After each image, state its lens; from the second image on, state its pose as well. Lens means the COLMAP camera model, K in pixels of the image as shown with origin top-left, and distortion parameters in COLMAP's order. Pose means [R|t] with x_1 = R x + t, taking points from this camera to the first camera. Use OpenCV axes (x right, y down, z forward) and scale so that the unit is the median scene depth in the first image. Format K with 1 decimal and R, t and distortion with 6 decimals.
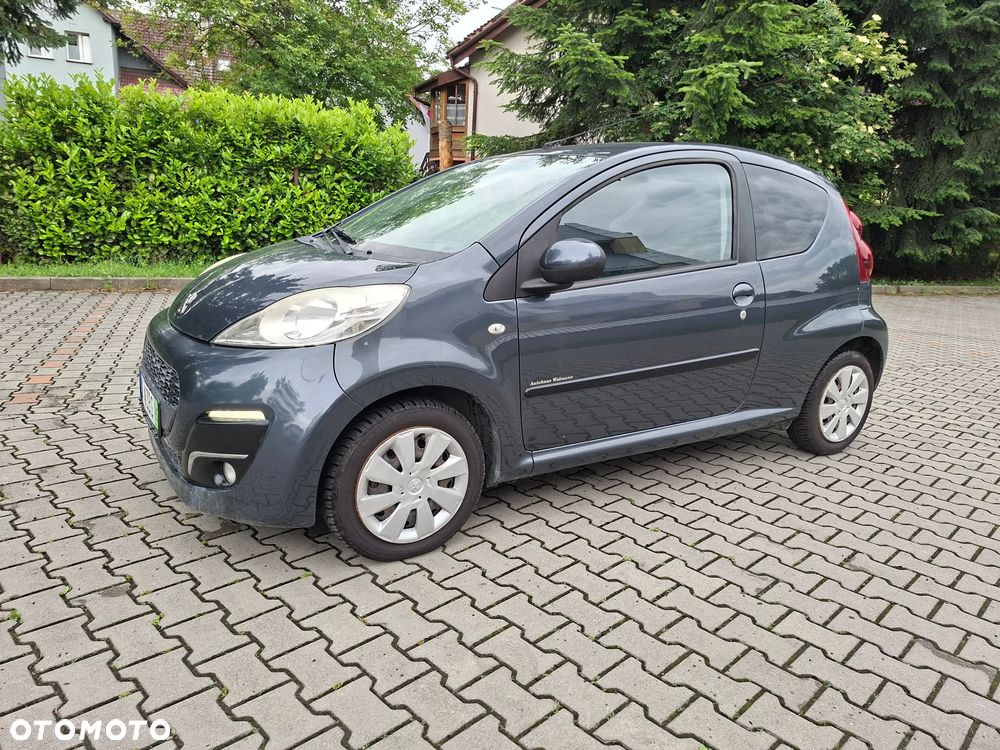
lens RADIAL K [[688.6, 0, 502.7], [0, 688.6, 369.6], [0, 0, 1]] dist [0.087128, -0.100239]
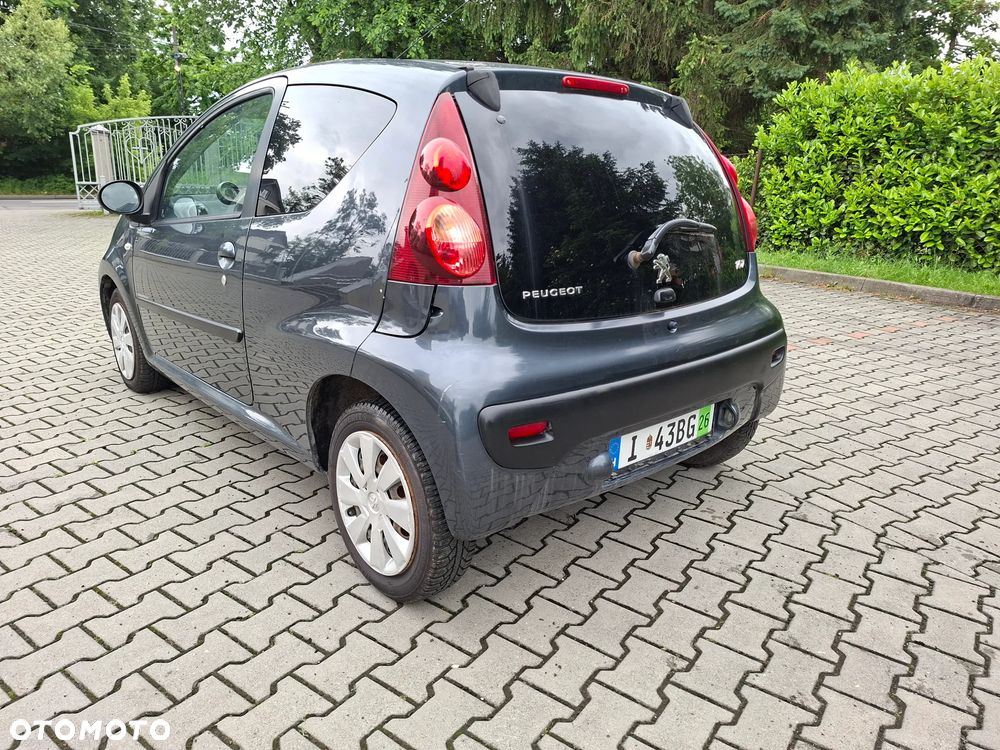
lens RADIAL K [[694.0, 0, 500.0], [0, 694.0, 358.5], [0, 0, 1]] dist [0.059855, -0.058004]
pose [[0.160349, 0.207825, -0.964934, 1.035920], [-0.239295, 0.956605, 0.166266, -0.175512], [0.957615, 0.204243, 0.203123, 1.001181]]
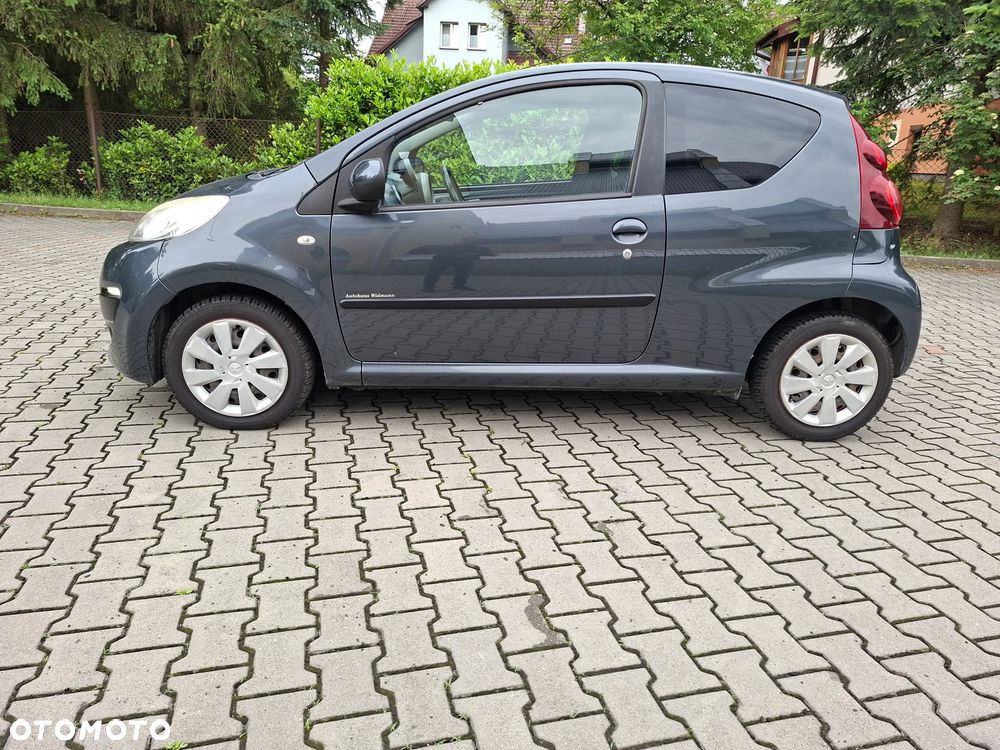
lens RADIAL K [[681.8, 0, 504.6], [0, 681.8, 368.7], [0, 0, 1]] dist [0.083828, -0.086761]
pose [[0.871092, 0.131762, -0.473115, 0.560044], [-0.112376, 0.991256, 0.069158, 0.022492], [0.478091, -0.007076, 0.878282, 0.118680]]
